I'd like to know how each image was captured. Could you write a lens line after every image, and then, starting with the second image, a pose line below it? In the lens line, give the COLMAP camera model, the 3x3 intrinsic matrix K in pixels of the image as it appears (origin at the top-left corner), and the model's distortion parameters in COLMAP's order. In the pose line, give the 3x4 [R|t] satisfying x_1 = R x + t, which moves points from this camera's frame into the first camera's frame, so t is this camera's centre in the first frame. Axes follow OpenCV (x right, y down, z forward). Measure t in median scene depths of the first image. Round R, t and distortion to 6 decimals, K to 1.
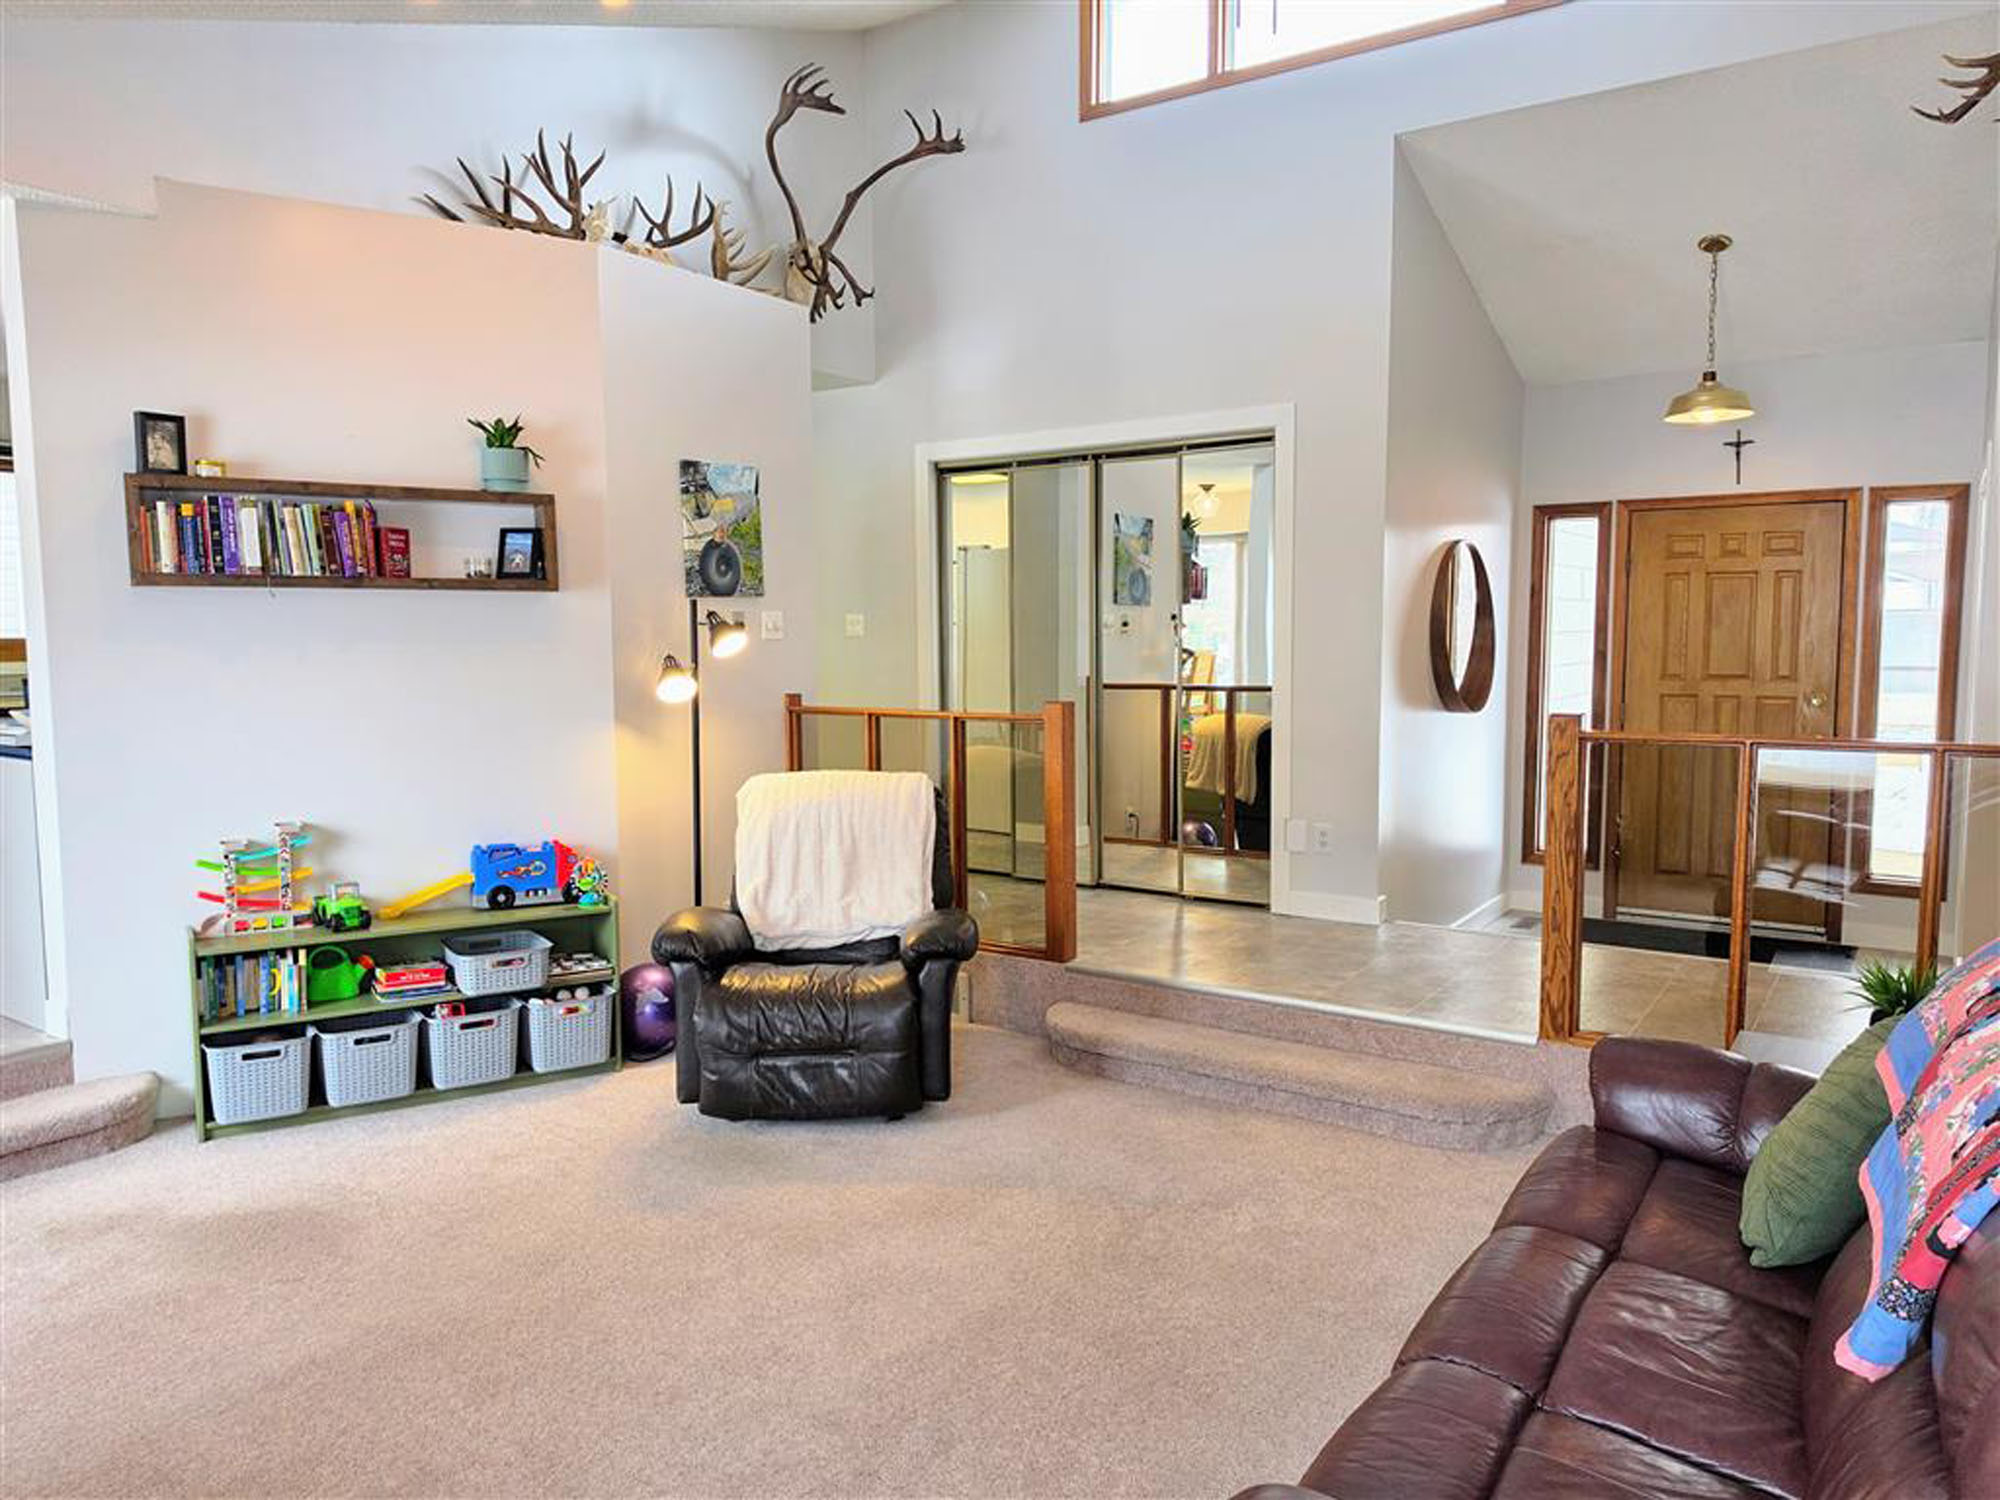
lens RADIAL K [[1379.6, 0, 1020.6], [0, 1379.6, 753.7], [0, 0, 1]] dist [0.078444, -0.089307]
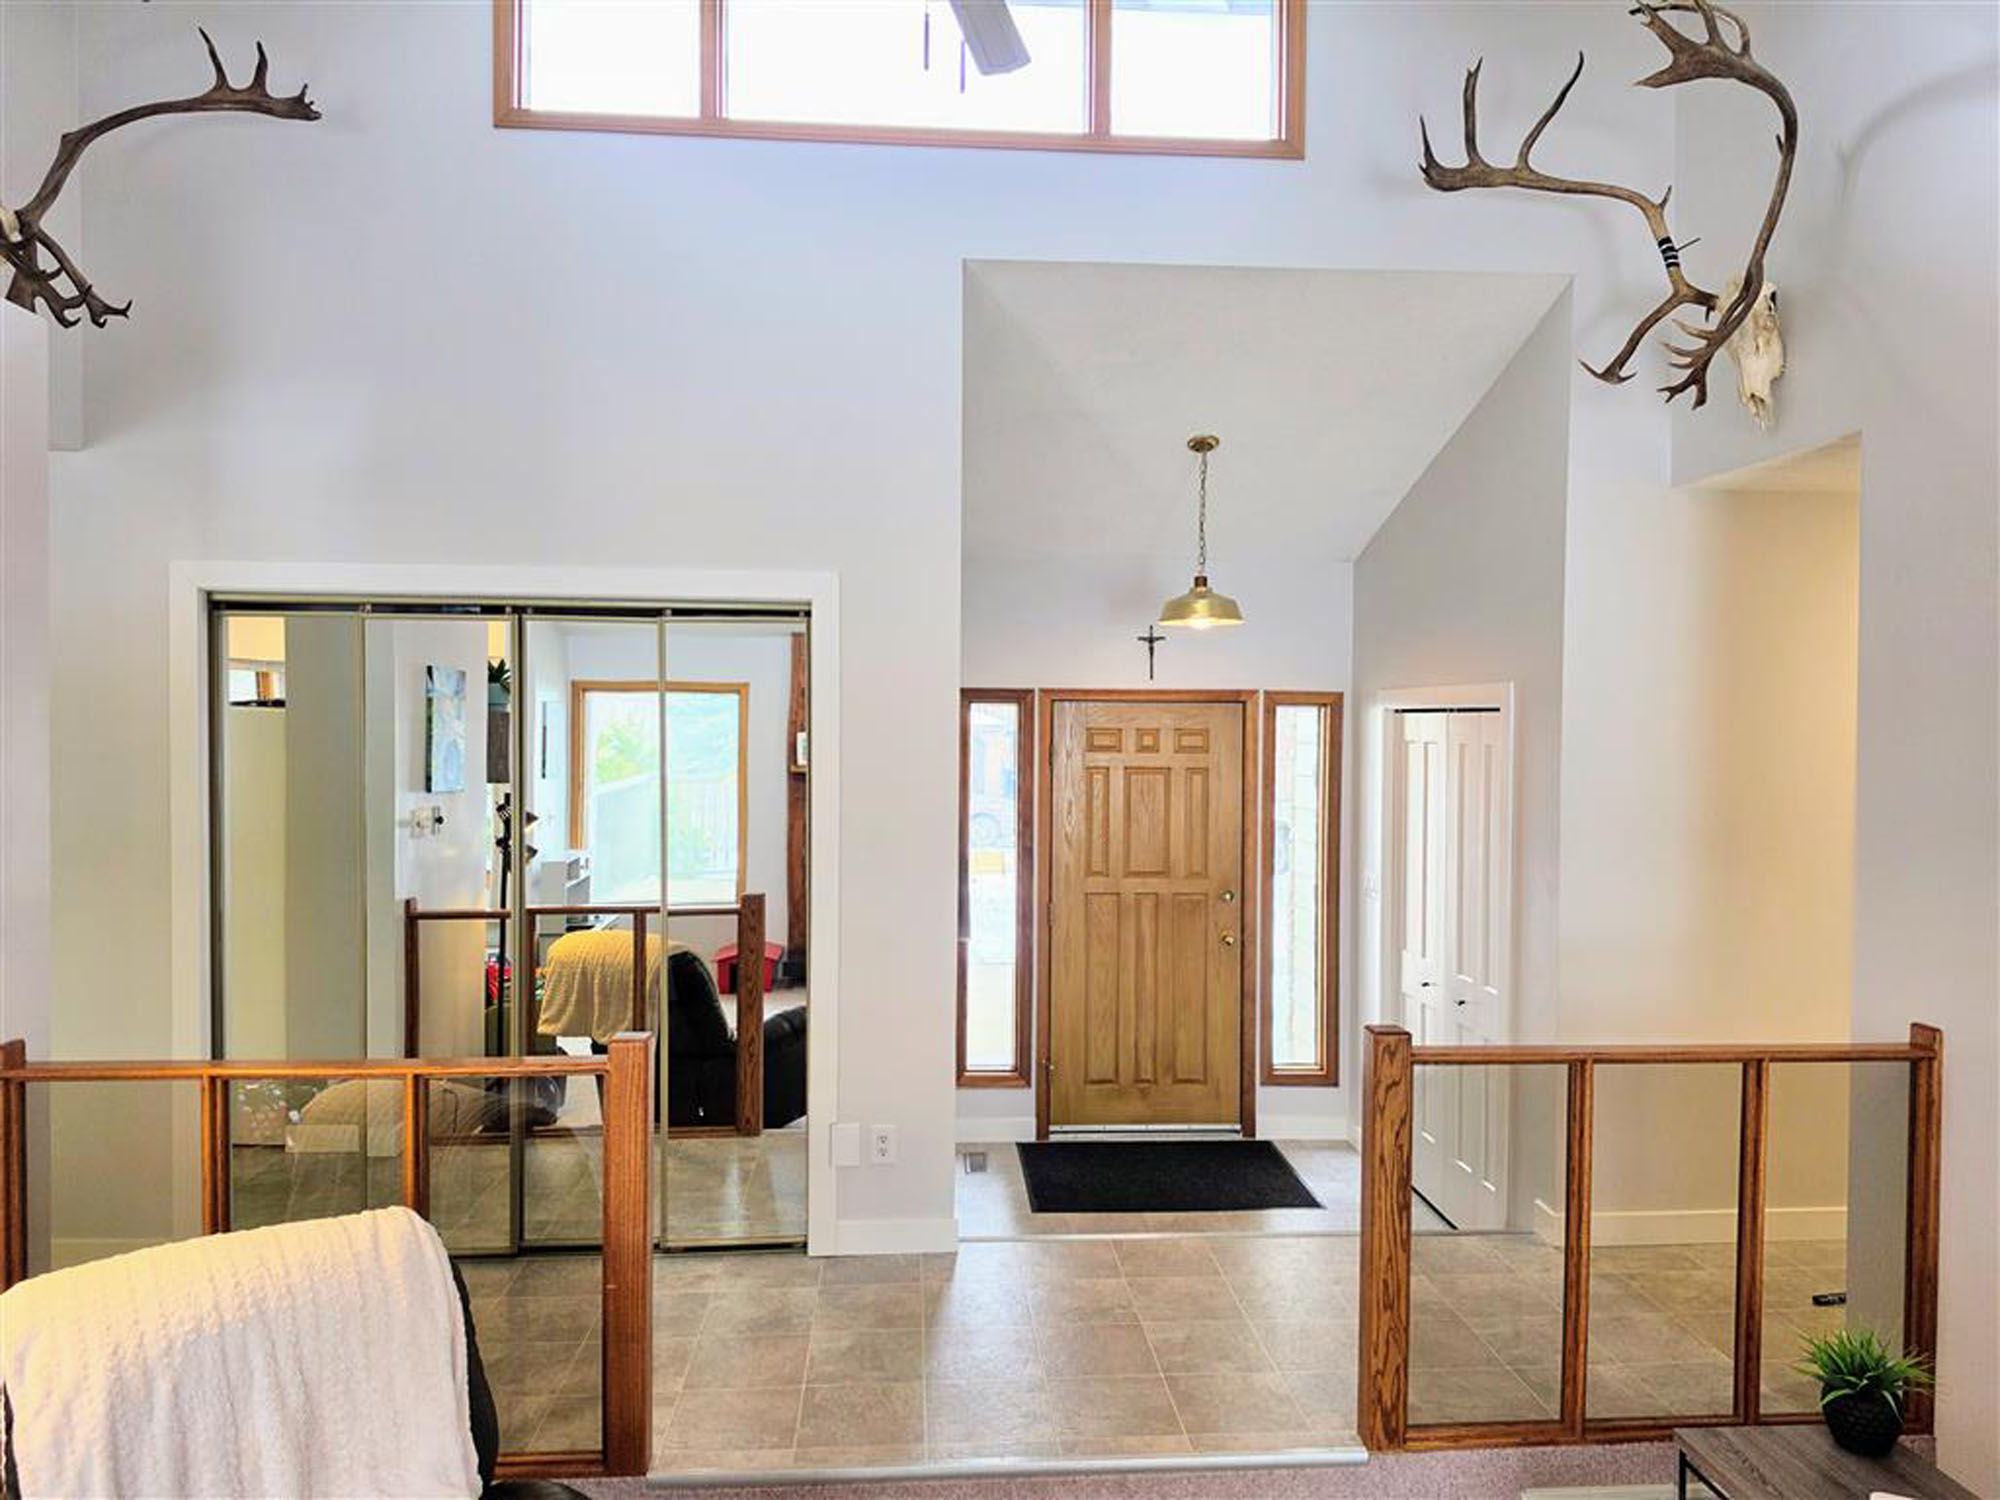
lens RADIAL K [[1379.6, 0, 1009.5], [0, 1379.6, 754.6], [0, 0, 1]] dist [0.078444, -0.089307]
pose [[0.787923, 0.000911, 0.615774, -0.180360], [0.038884, 0.997930, -0.051231, -0.102195], [-0.614545, 0.064310, 0.786256, 0.328044]]
